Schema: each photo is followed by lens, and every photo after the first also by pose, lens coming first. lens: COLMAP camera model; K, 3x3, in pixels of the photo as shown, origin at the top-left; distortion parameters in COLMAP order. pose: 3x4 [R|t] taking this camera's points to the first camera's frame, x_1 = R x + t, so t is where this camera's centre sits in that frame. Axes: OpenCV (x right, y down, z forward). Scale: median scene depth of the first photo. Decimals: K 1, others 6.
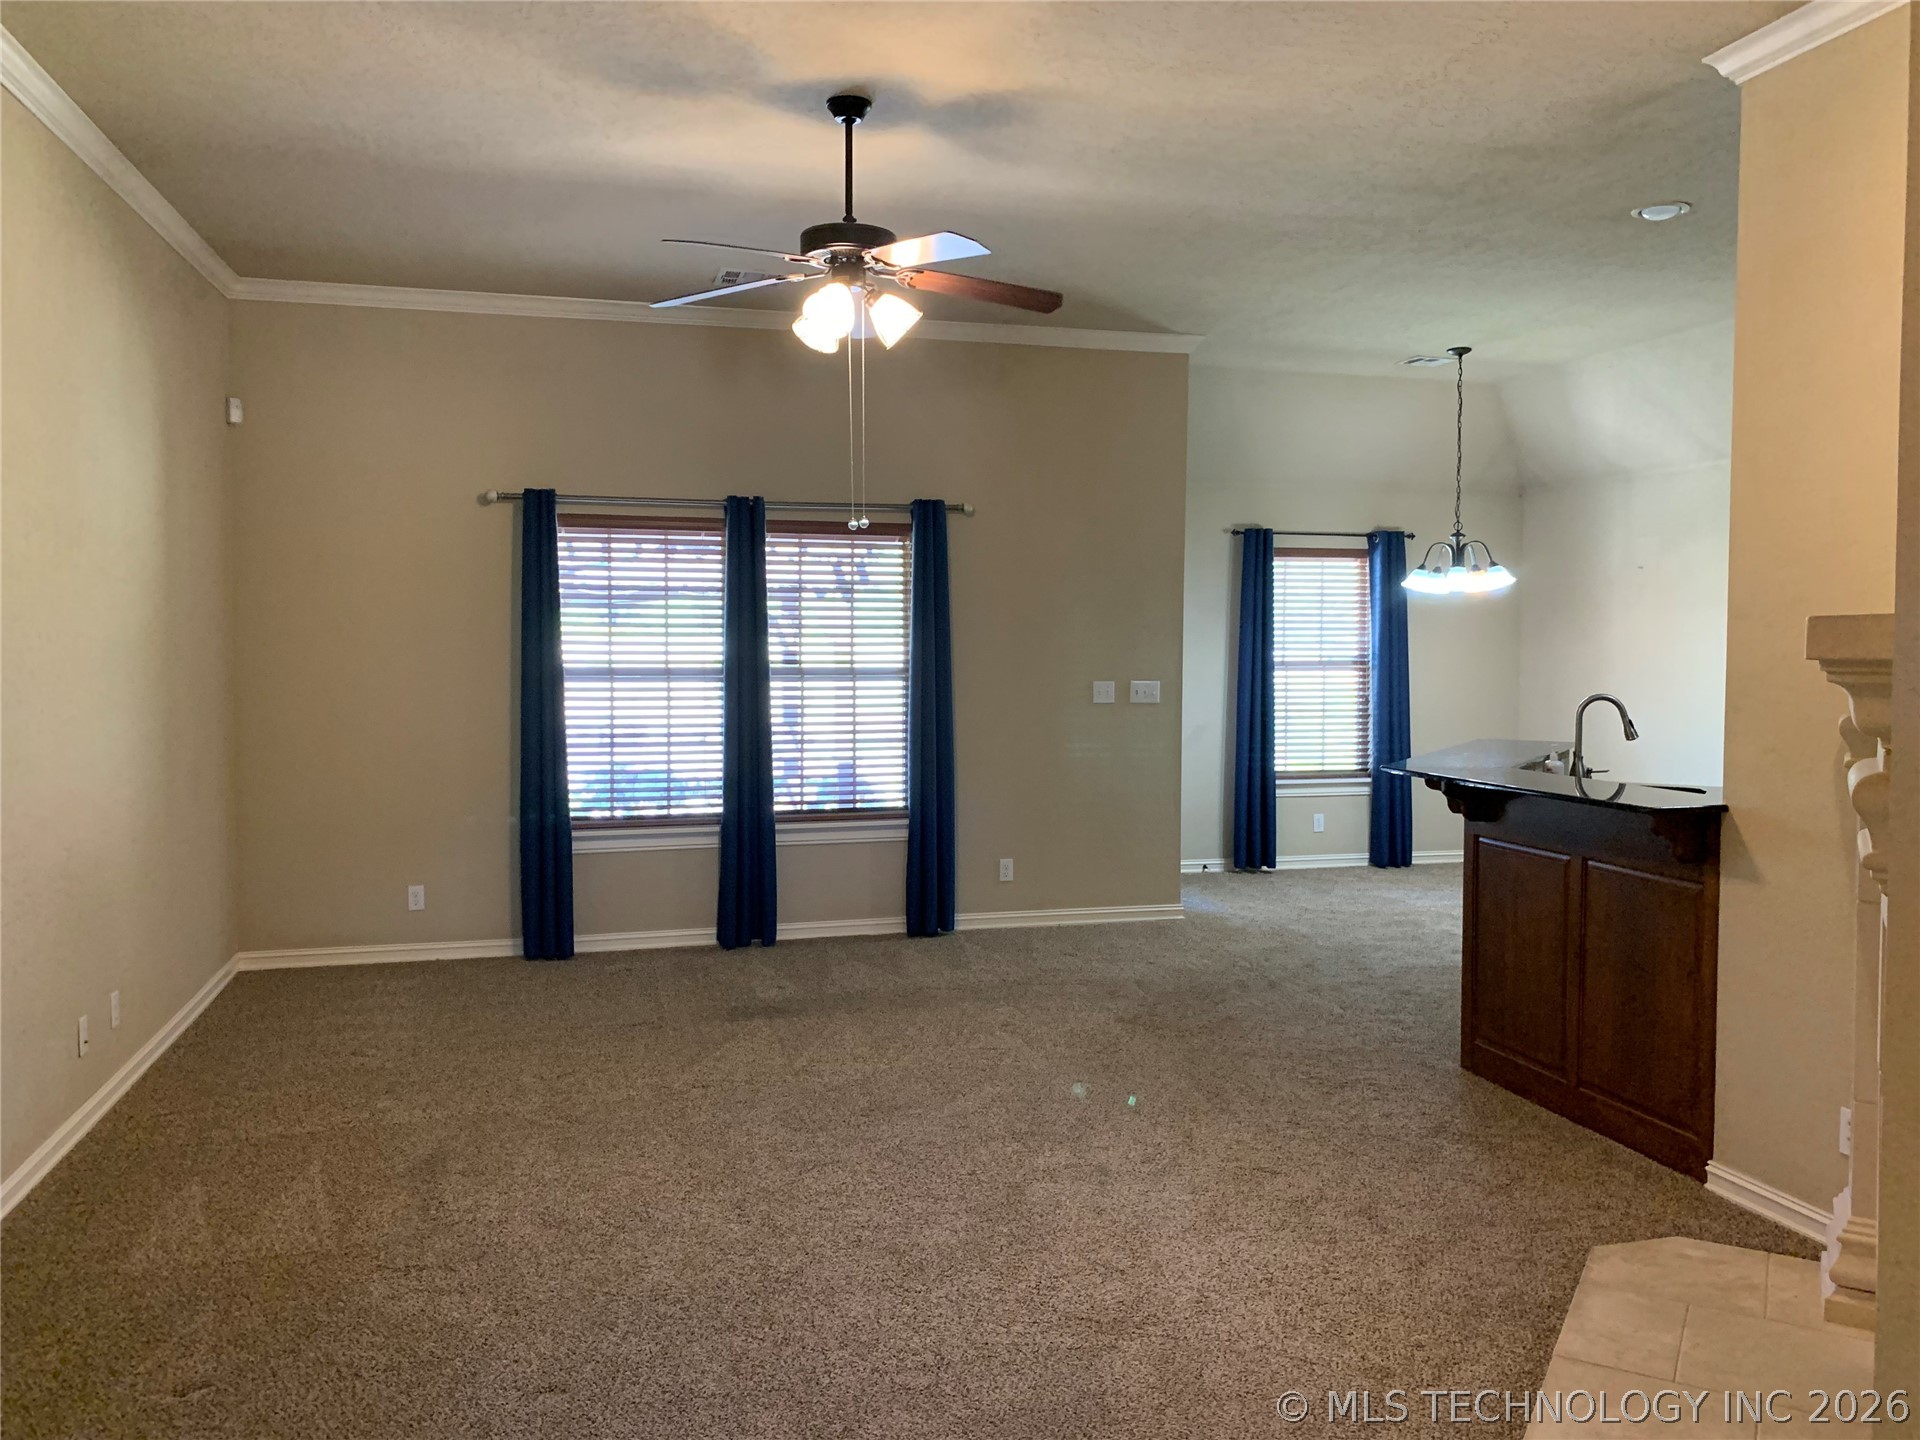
lens RADIAL K [[1477.9, 0, 959.3], [0, 1477.9, 711.1], [0, 0, 1]] dist [0.045833, -0.062778]
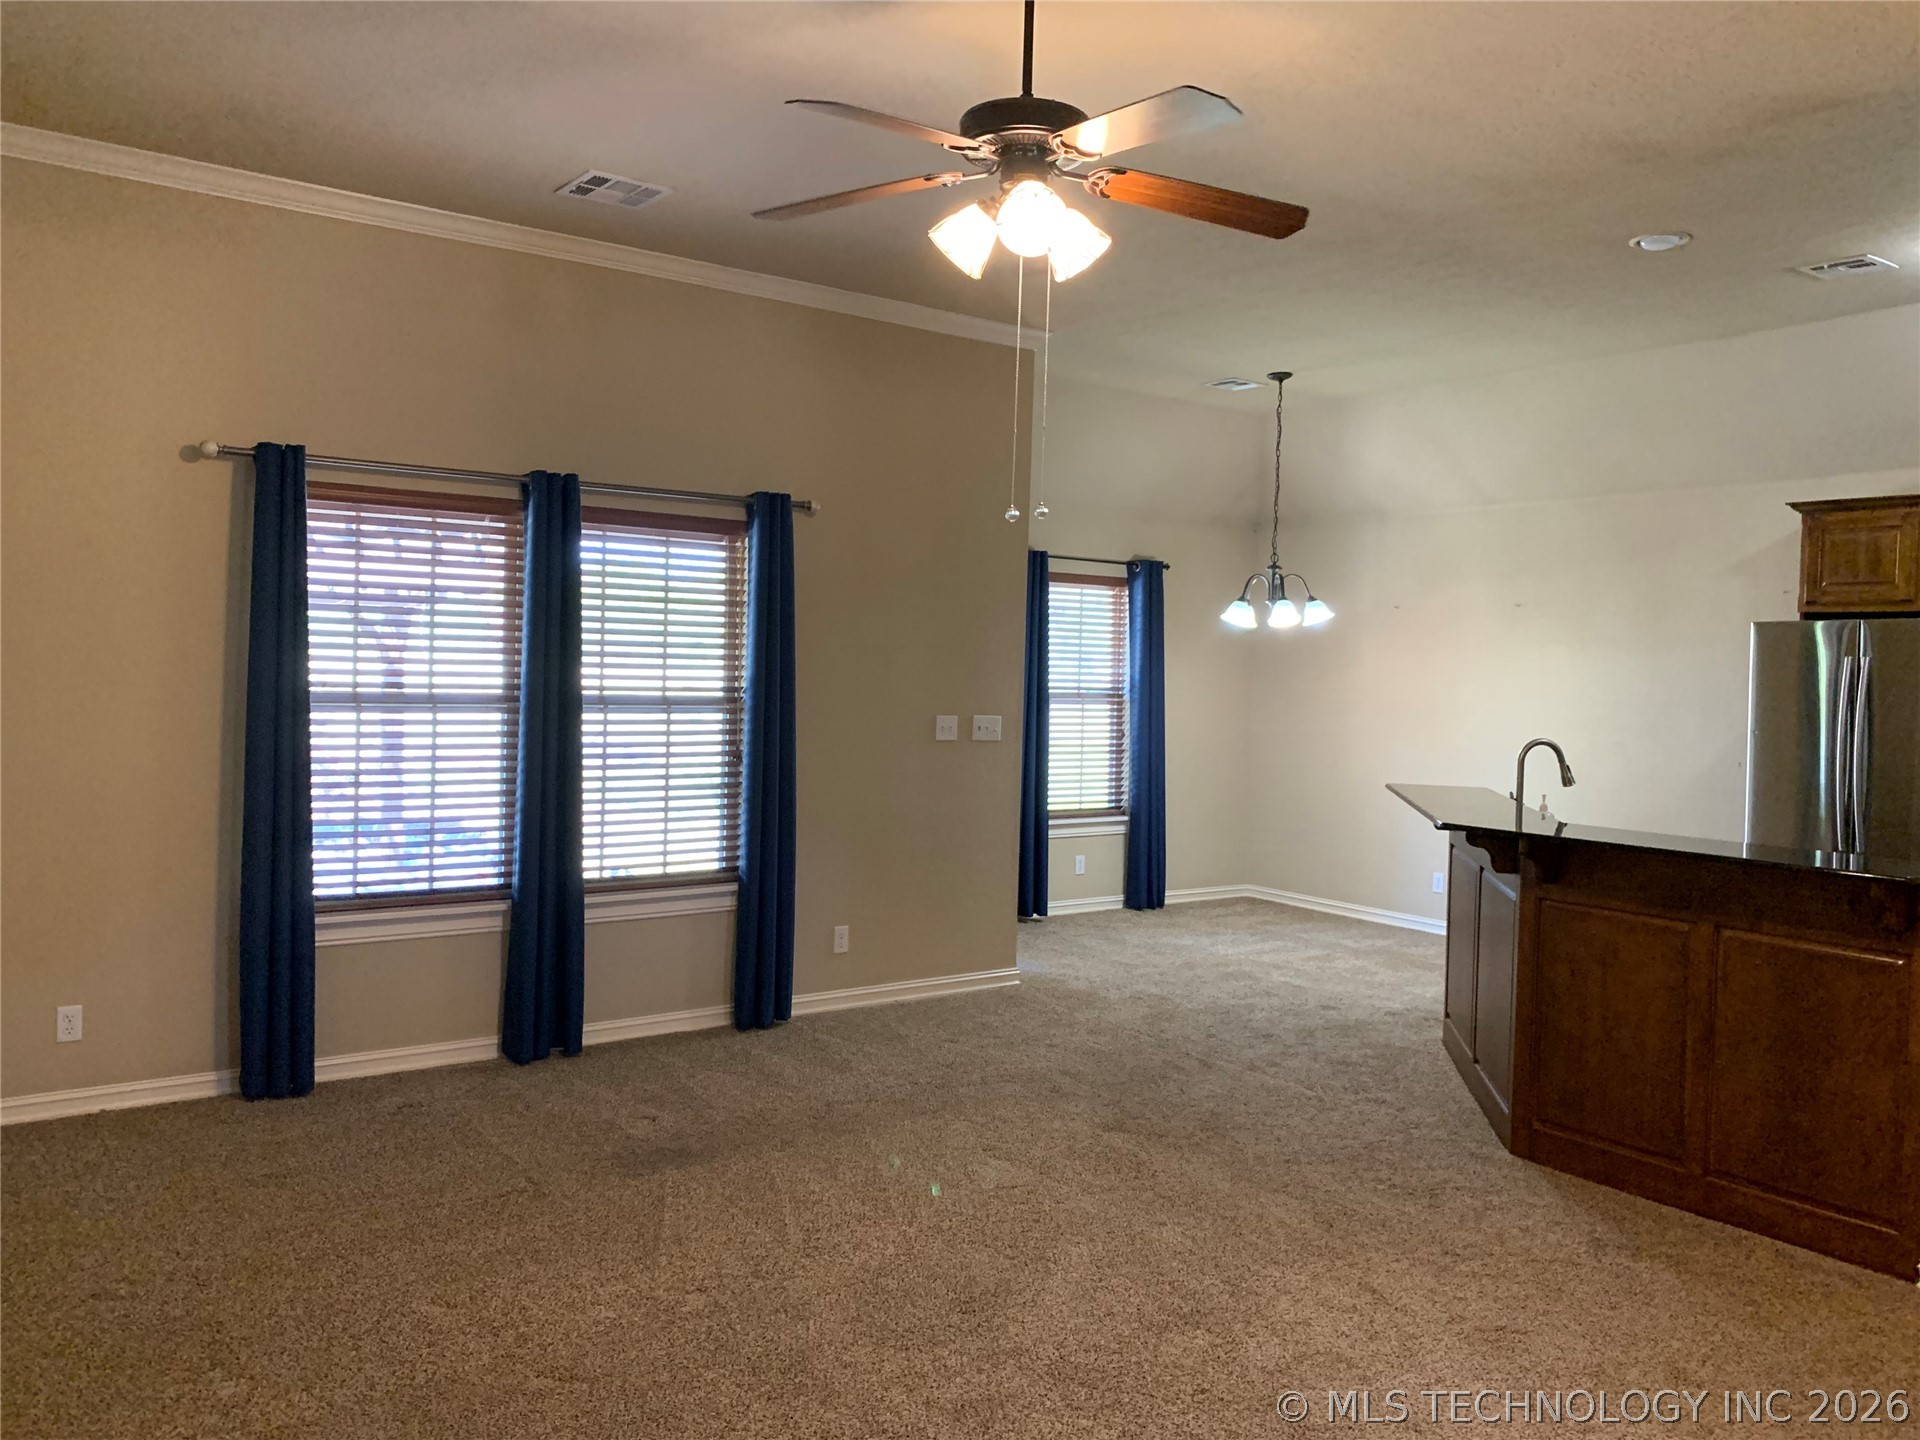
lens RADIAL K [[1477.9, 0, 956.0], [0, 1477.9, 708.9], [0, 0, 1]] dist [0.045833, -0.062778]
pose [[0.934399, 0.011042, 0.356057, -0.211390], [-0.005597, 0.999851, -0.016319, -0.010194], [-0.356184, 0.013255, 0.934322, 0.191210]]
